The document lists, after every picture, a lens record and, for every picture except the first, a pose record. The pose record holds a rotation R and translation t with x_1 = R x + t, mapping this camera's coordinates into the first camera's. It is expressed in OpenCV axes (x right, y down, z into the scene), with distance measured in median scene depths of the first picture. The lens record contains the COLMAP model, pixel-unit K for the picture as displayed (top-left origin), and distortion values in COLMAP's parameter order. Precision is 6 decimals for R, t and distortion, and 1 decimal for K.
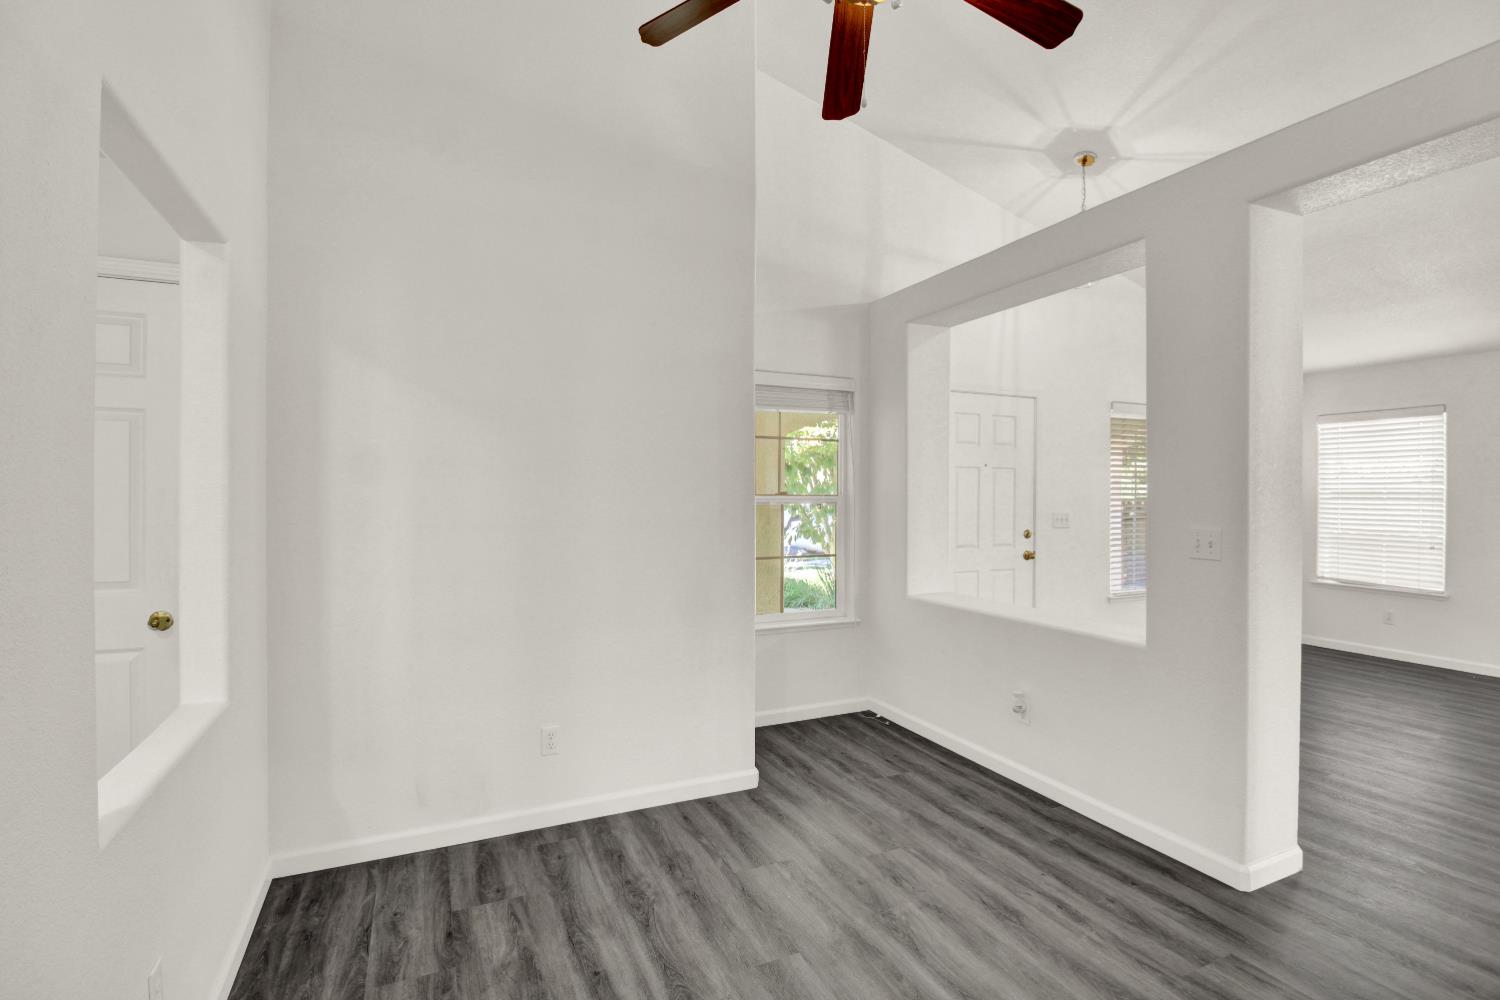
lens RADIAL K [[710.7, 0, 756.9], [0, 710.7, 498.2], [0, 0, 1]] dist [0.000271, -0.010877]
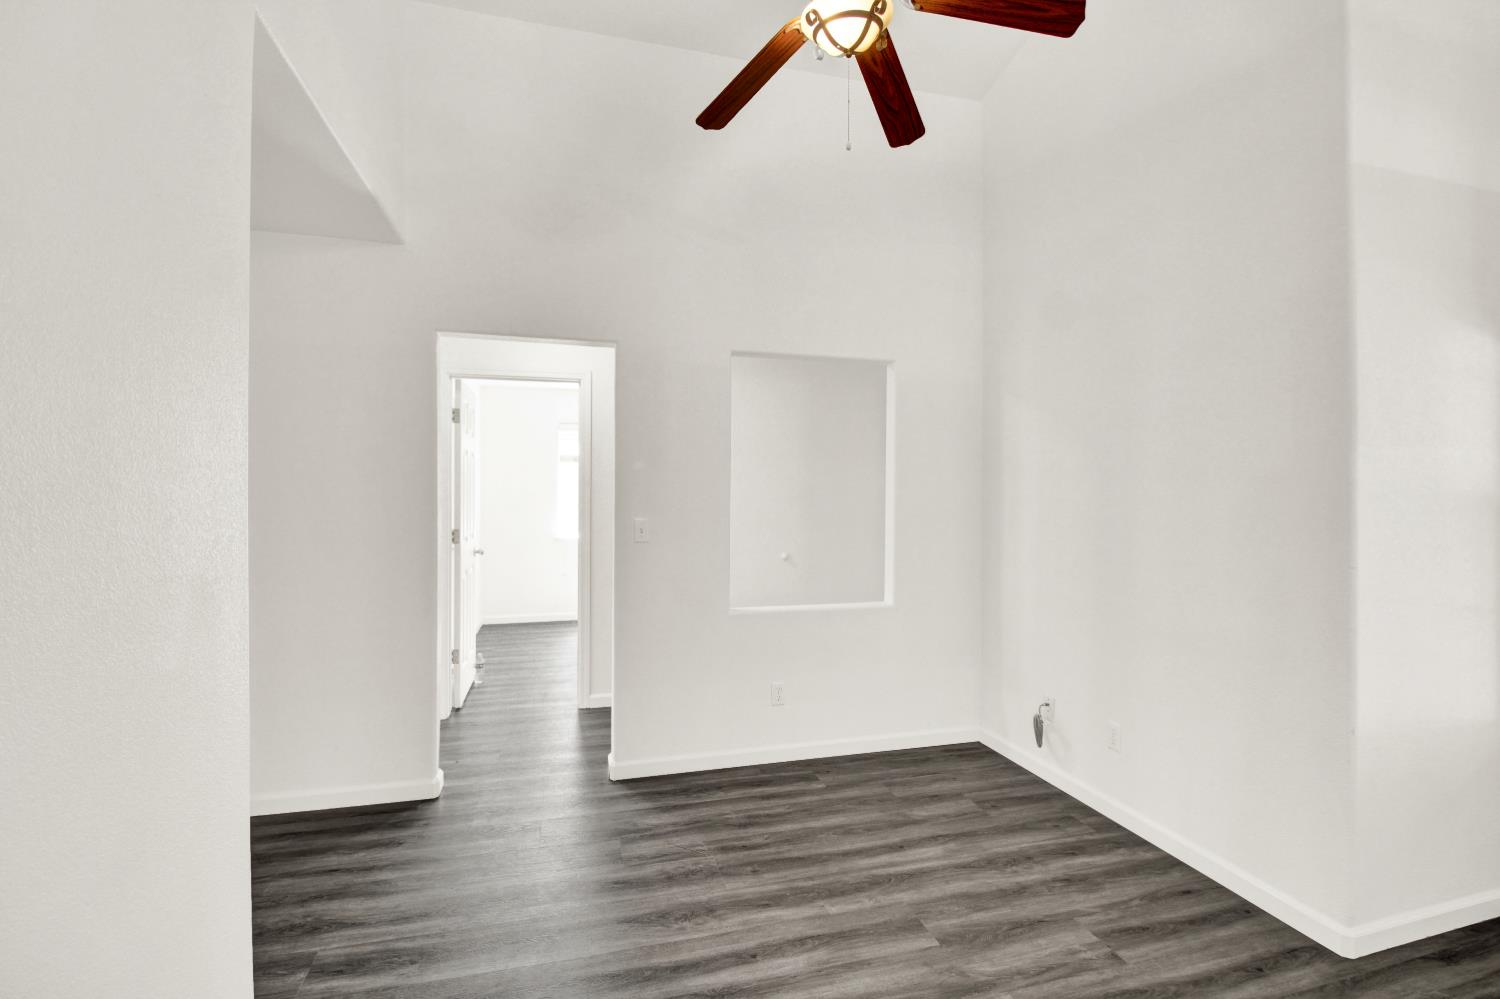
lens RADIAL K [[710.7, 0, 754.2], [0, 710.7, 497.4], [0, 0, 1]] dist [0.000271, -0.010877]
pose [[-0.174826, 0.005223, -0.984585, 0.958303], [-0.010463, 0.999920, 0.007162, -0.008833], [0.984544, 0.011554, -0.174758, 0.781221]]
